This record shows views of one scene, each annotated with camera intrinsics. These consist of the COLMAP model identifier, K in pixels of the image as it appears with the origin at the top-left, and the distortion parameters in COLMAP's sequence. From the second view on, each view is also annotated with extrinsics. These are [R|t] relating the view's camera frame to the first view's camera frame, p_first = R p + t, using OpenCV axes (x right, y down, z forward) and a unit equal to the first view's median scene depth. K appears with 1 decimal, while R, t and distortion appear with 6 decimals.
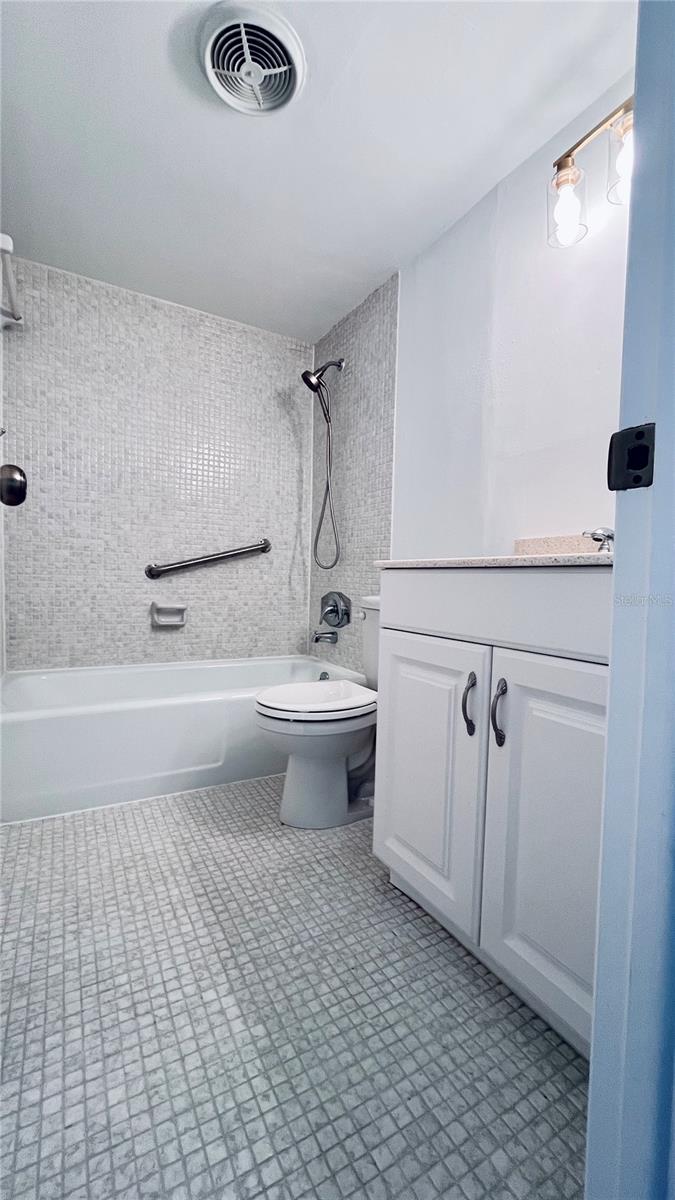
lens RADIAL K [[479.2, 0, 337.5], [0, 479.2, 600.0], [0, 0, 1]] dist [0.000879, 0.000034]
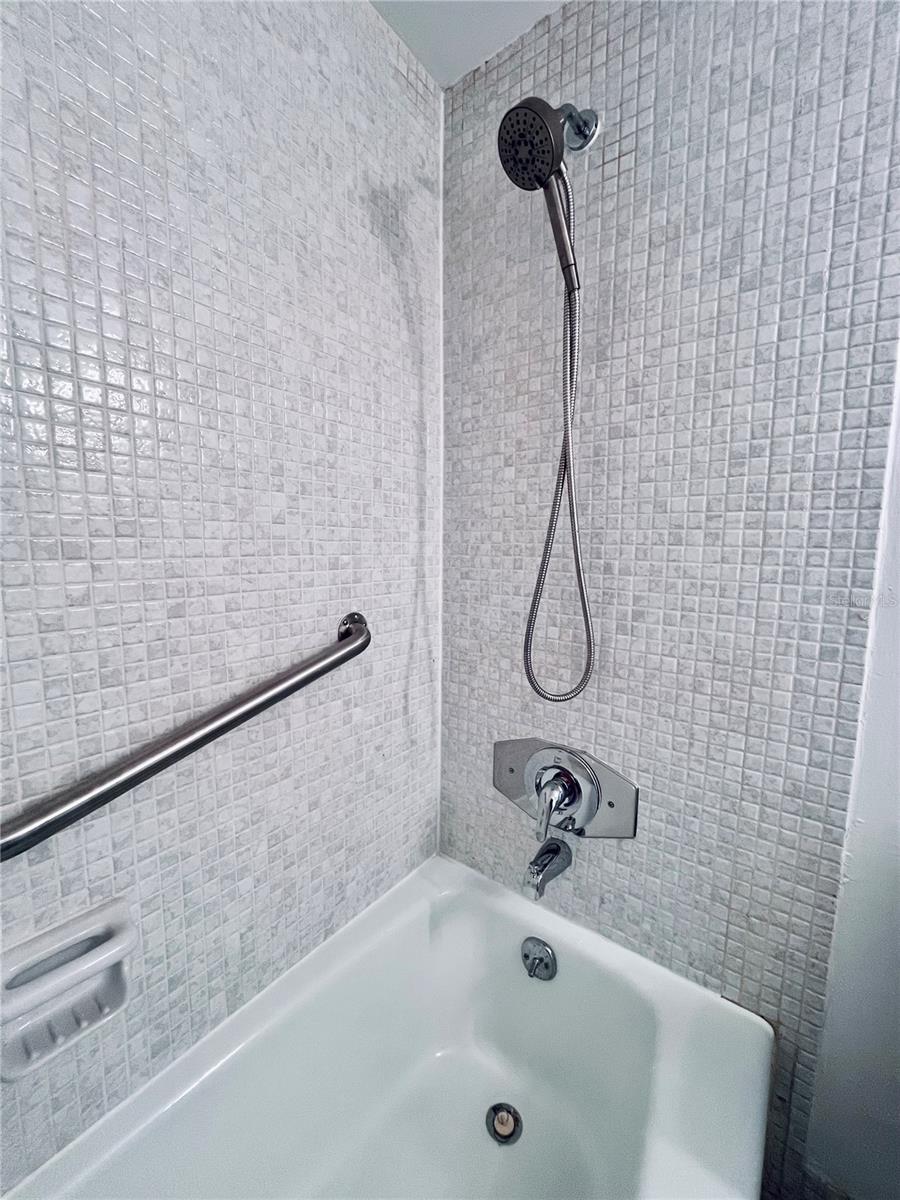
lens RADIAL K [[480.7, 0, 450.0], [0, 480.7, 600.0], [0, 0, 1]] dist [-0.002317, -0.000318]
pose [[0.915859, -0.062158, 0.396659, -0.243968], [0.030782, 0.995906, 0.084990, -0.177519], [-0.400318, -0.065629, 0.914023, 0.689719]]
